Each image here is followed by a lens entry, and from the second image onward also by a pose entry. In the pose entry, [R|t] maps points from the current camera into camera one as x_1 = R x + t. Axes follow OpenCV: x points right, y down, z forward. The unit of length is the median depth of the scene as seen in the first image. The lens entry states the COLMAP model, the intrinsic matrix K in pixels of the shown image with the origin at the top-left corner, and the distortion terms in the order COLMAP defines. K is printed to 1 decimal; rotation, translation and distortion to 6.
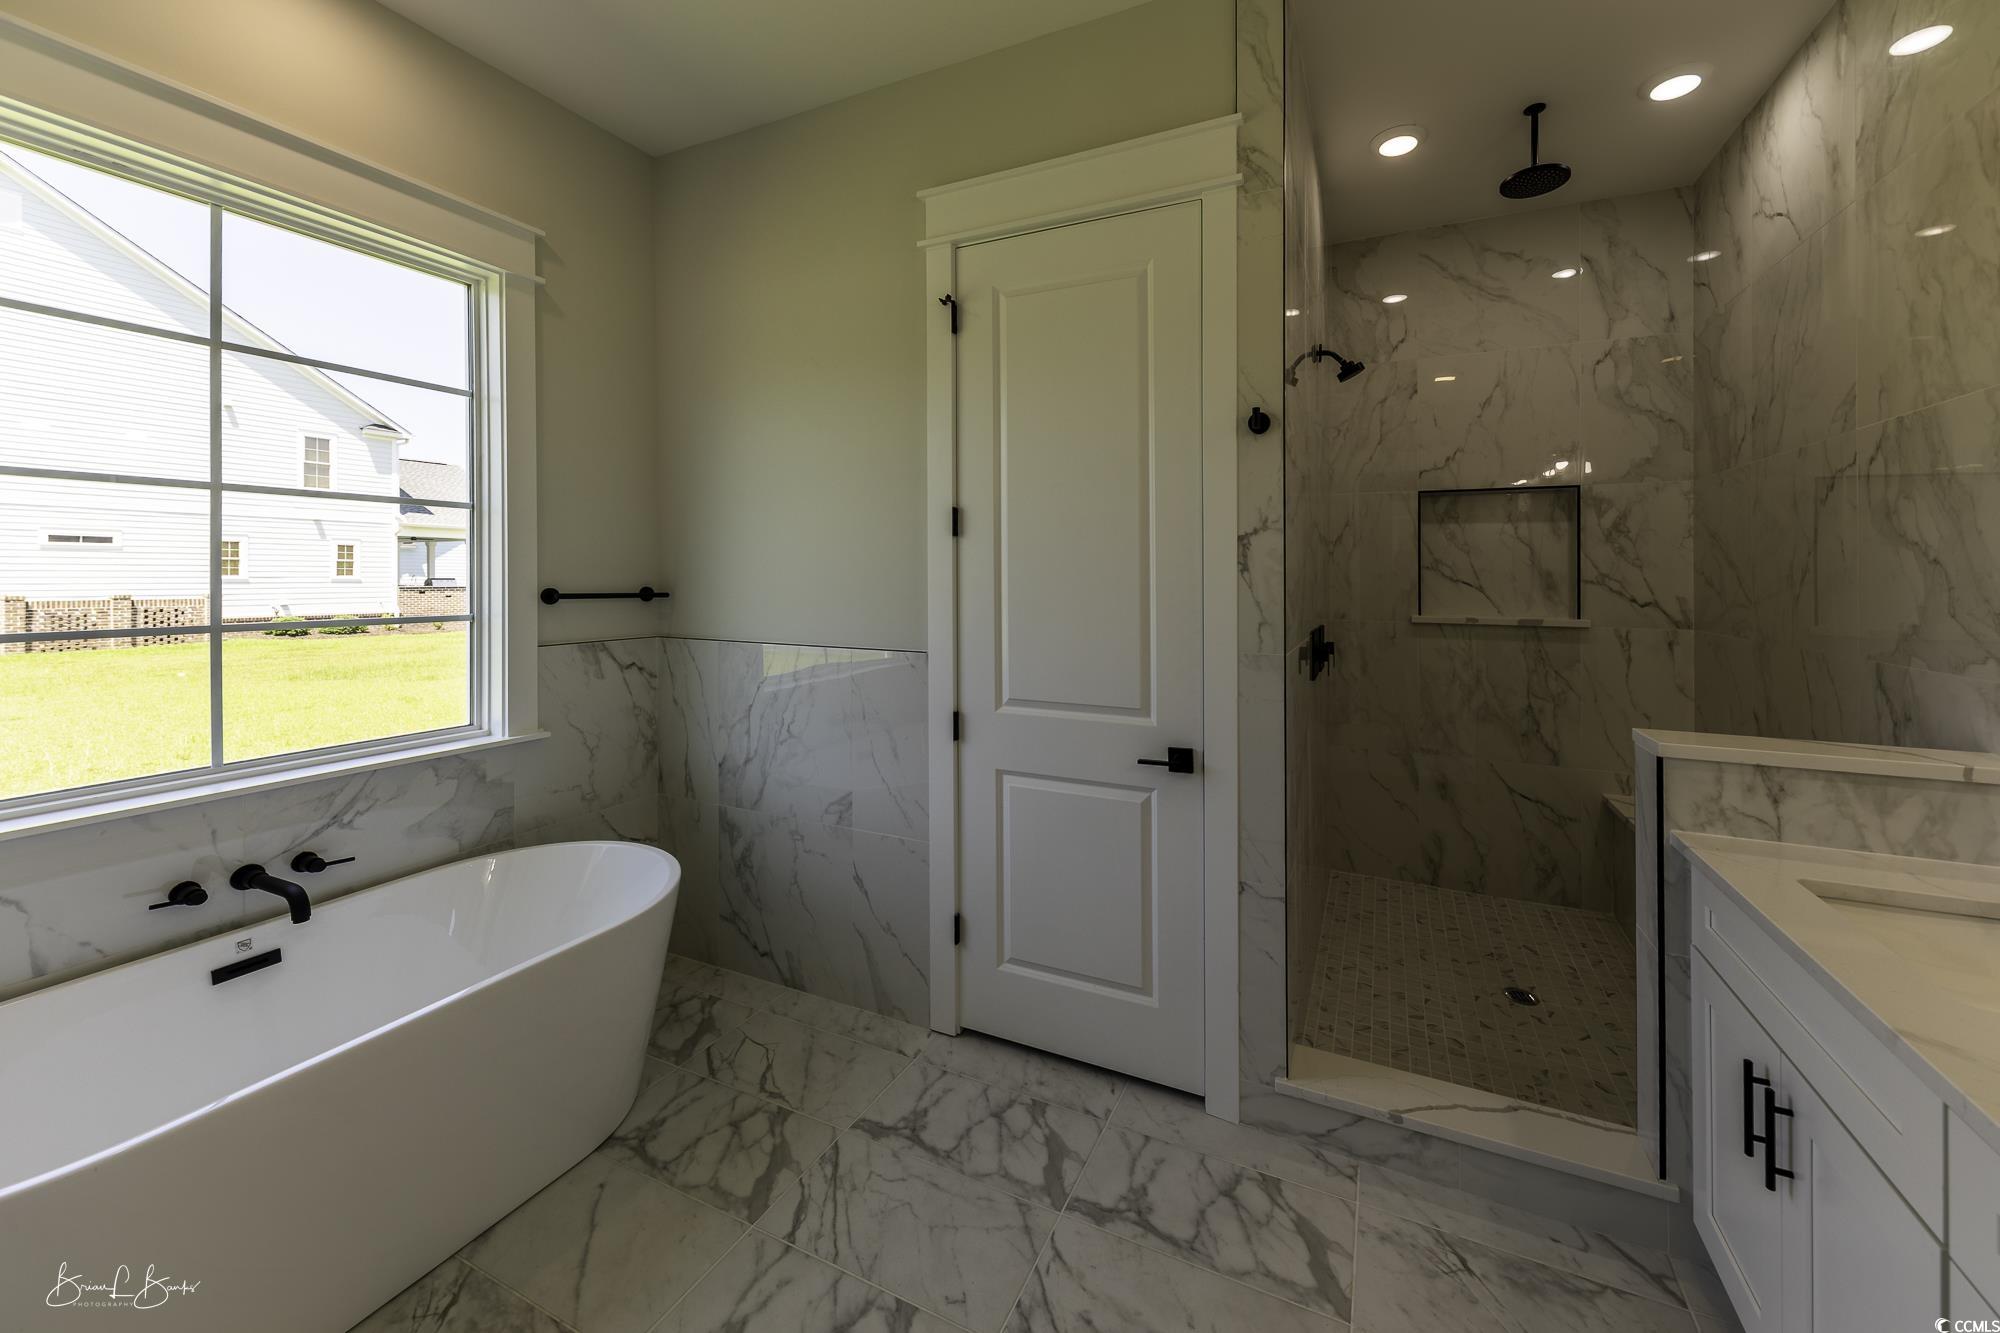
lens RADIAL K [[794.4, 0, 998.5], [0, 794.4, 563.6], [0, 0, 1]] dist [-0.016467, -0.000137]
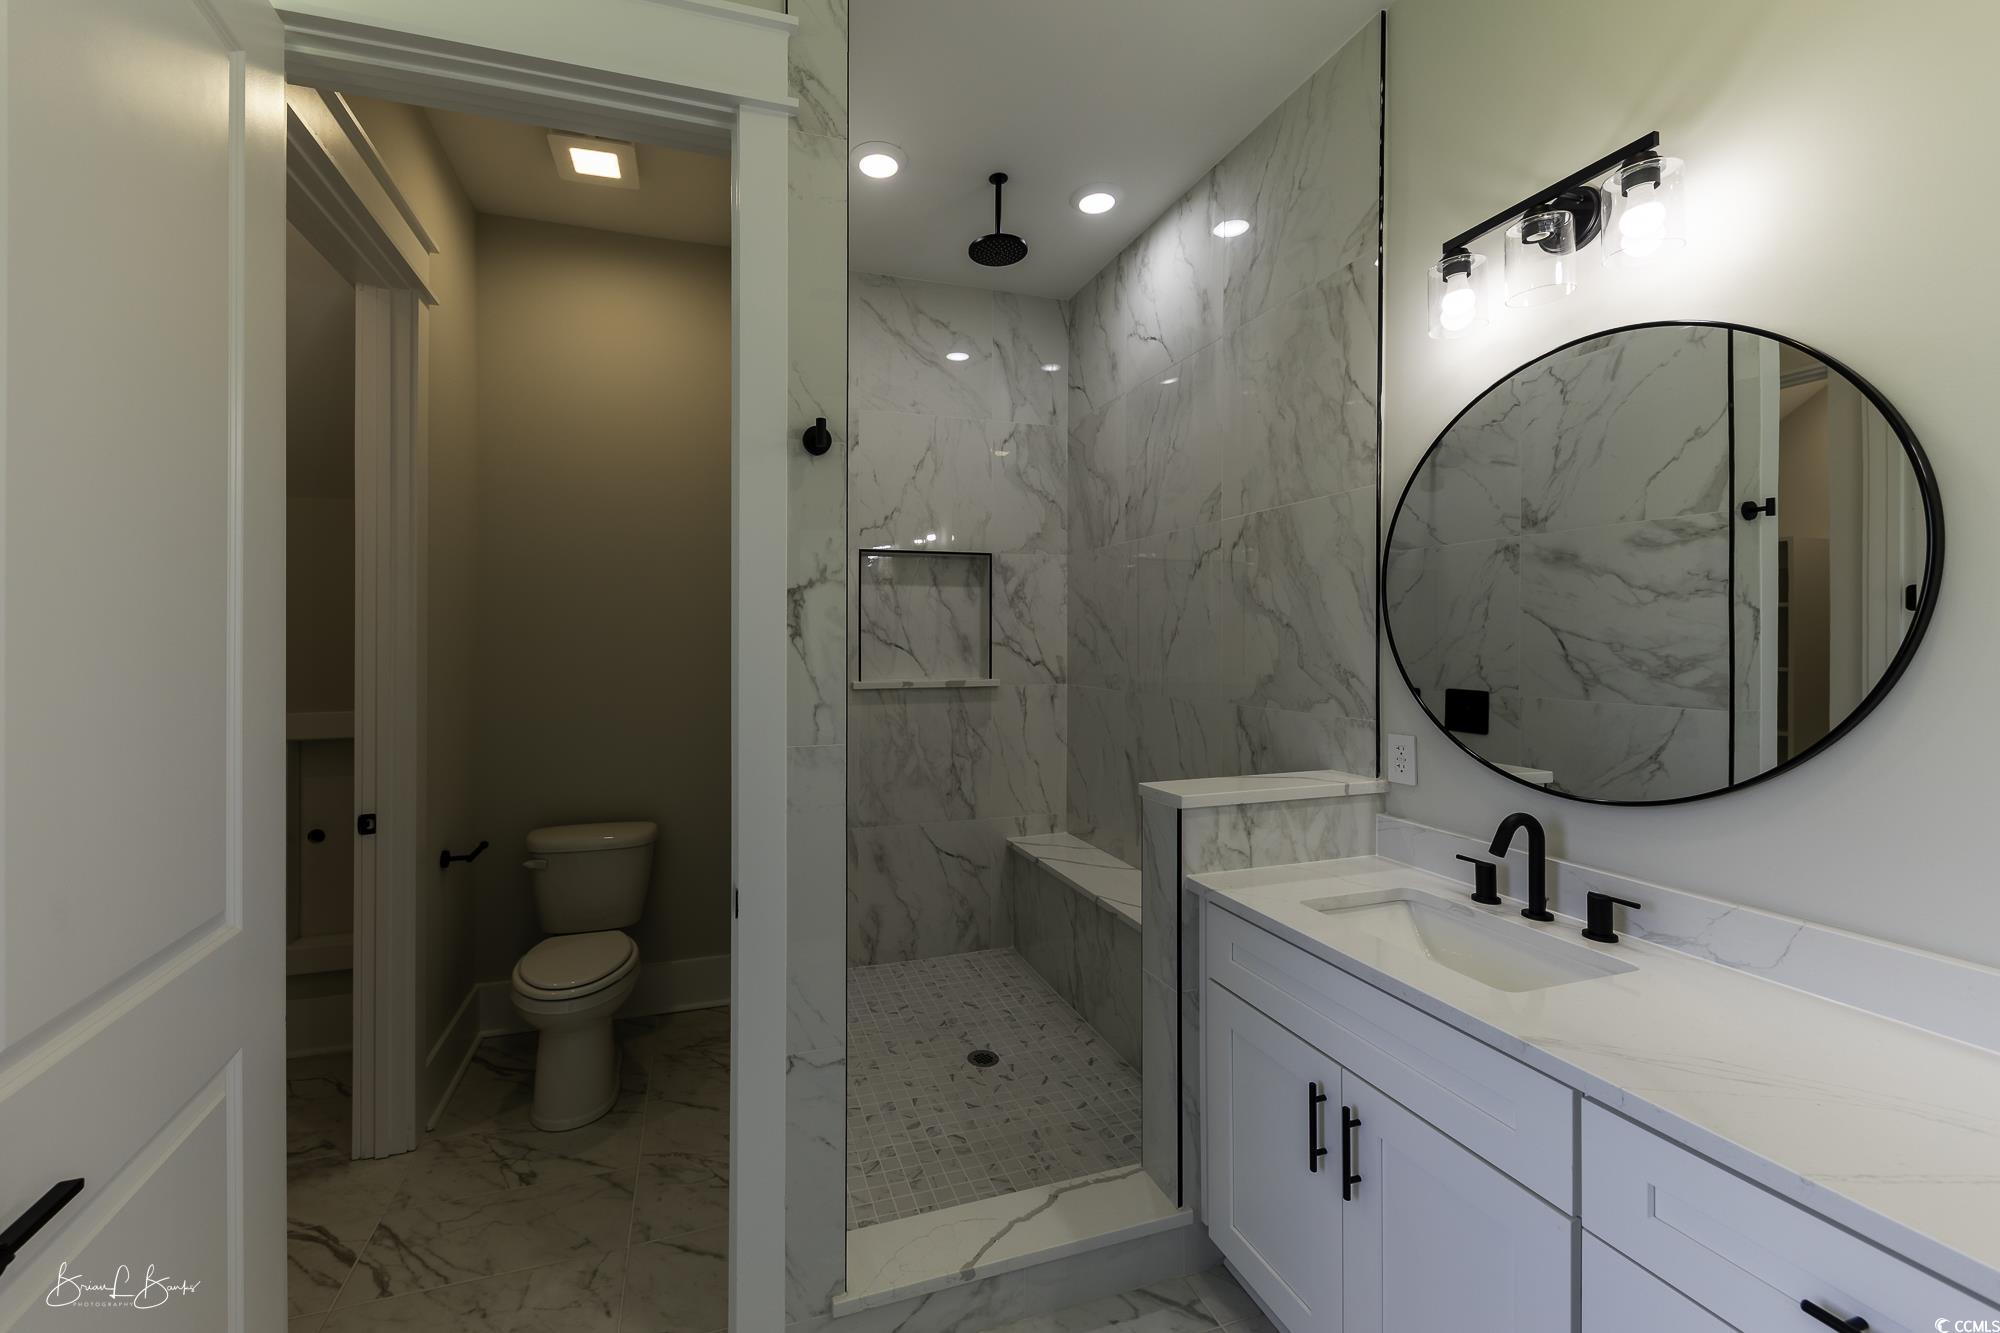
lens RADIAL K [[843.8, 0, 996.5], [0, 843.8, 624.2], [0, 0, 1]] dist [-0.000954, -0.000050]
pose [[0.702299, 0.003183, 0.711875, -0.116313], [-0.001482, 0.999994, -0.003009, -0.000083], [-0.711881, 0.001058, 0.702299, 0.296737]]
